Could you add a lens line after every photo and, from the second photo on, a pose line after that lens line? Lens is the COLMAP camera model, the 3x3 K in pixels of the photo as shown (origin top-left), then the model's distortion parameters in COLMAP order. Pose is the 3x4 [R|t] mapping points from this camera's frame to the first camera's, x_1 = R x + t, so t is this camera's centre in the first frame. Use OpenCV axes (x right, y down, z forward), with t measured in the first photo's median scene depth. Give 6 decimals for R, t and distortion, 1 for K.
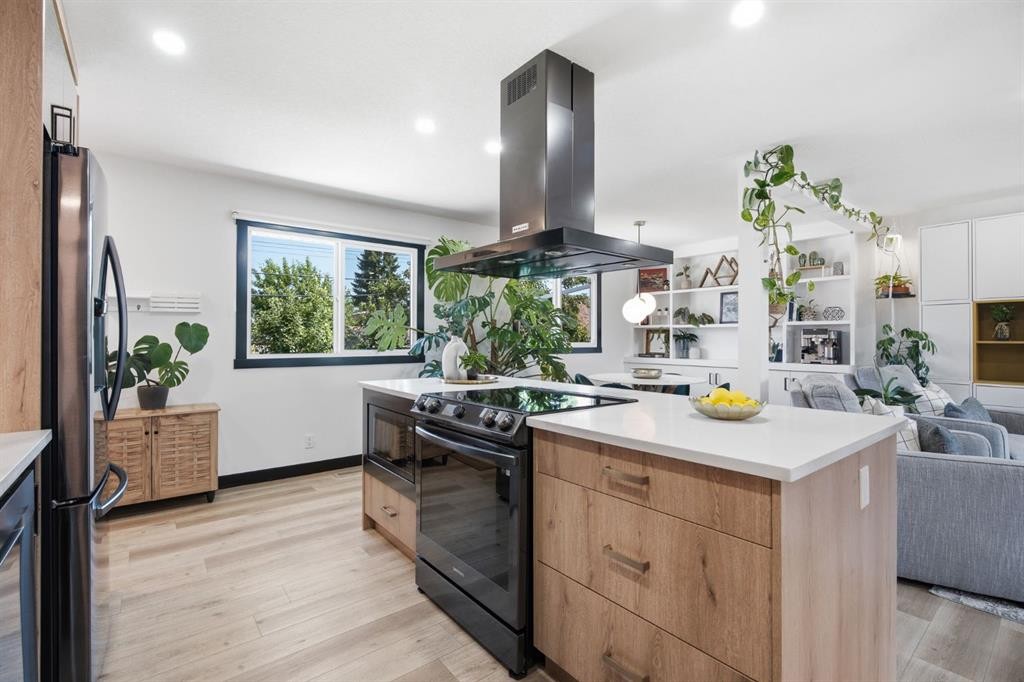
lens RADIAL K [[470.0, 0, 517.5], [0, 470.0, 338.5], [0, 0, 1]] dist [-0.003902, -0.000983]
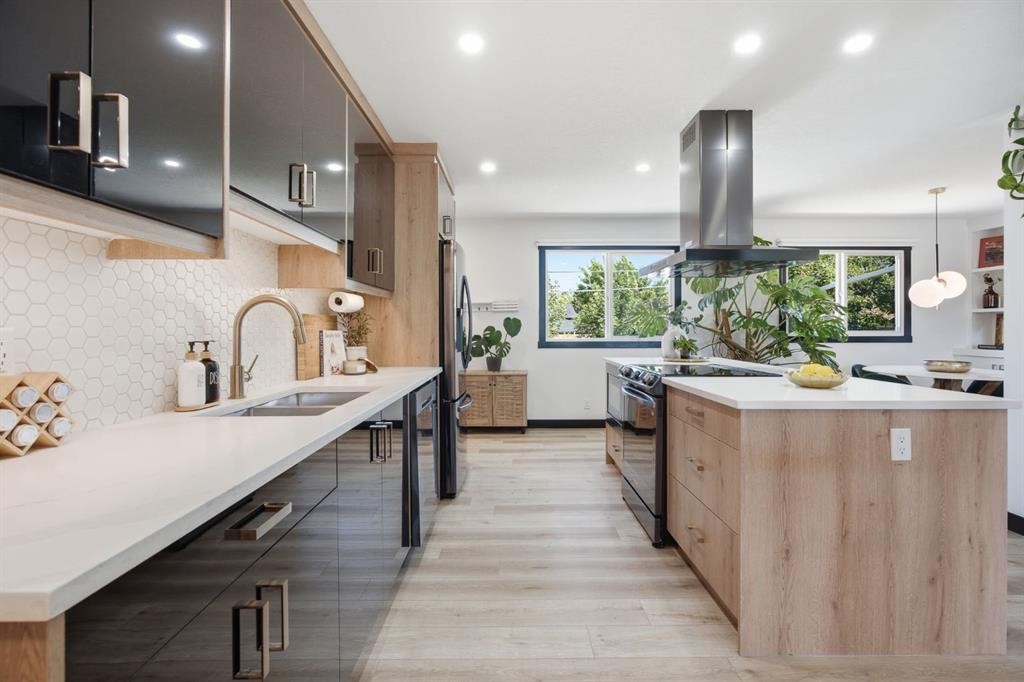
lens RADIAL K [[470.0, 0, 506.3], [0, 470.0, 331.9], [0, 0, 1]] dist [-0.003902, -0.000983]
pose [[0.776873, 0.000144, -0.629657, 0.295832], [0.005096, 0.999966, 0.006516, 0.004724], [0.629636, -0.008270, 0.776846, -0.249115]]
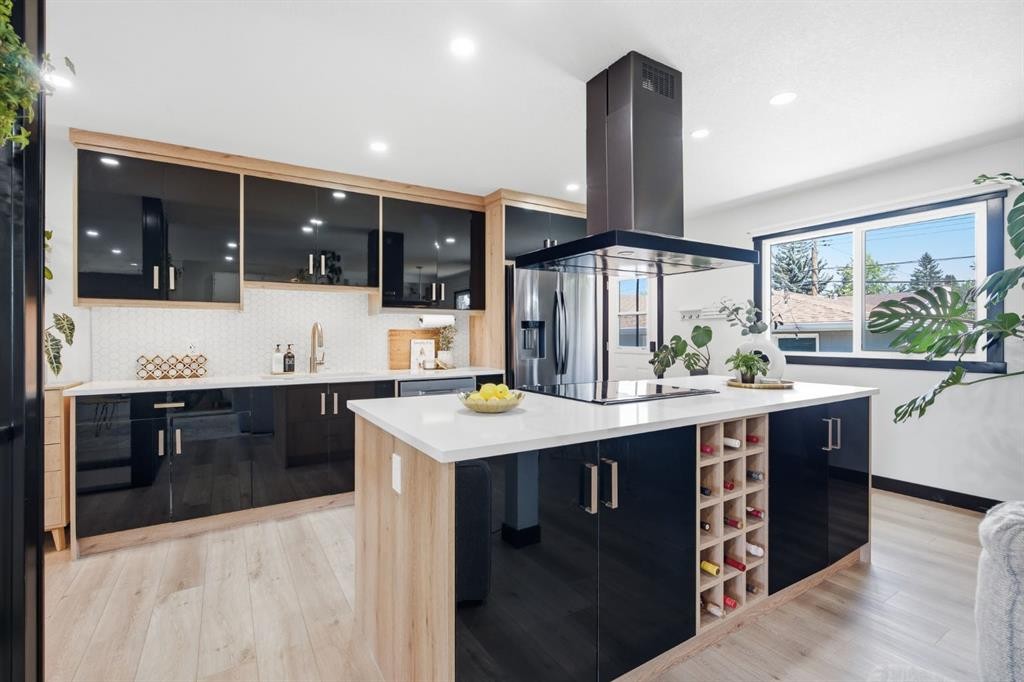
lens RADIAL K [[470.0, 0, 517.3], [0, 470.0, 336.8], [0, 0, 1]] dist [-0.003902, -0.000983]
pose [[-0.122997, 0.001422, -0.992406, 0.784231], [0.001231, 0.999998, 0.001280, -0.002854], [0.992406, -0.001064, -0.122998, 0.649747]]
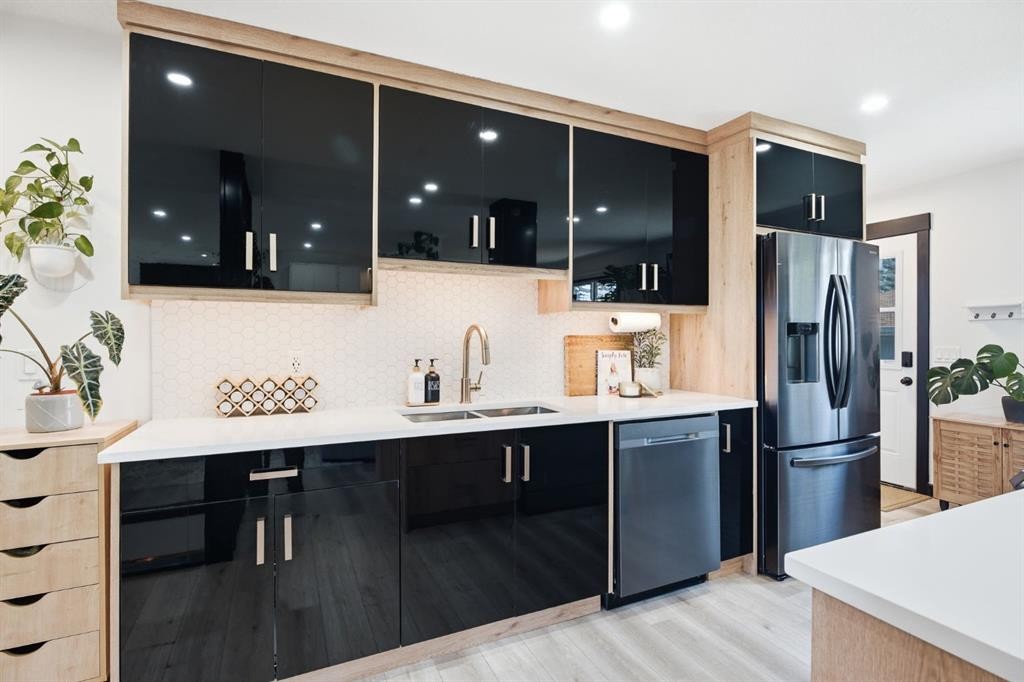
lens RADIAL K [[497.5, 0, 518.0], [0, 497.5, 334.7], [0, 0, 1]] dist [-0.014910, 0.002988]
pose [[-0.235227, 0.001615, -0.971939, 0.438813], [-0.004480, 0.999986, 0.002746, -0.024604], [0.971930, 0.005000, -0.235217, 0.266099]]
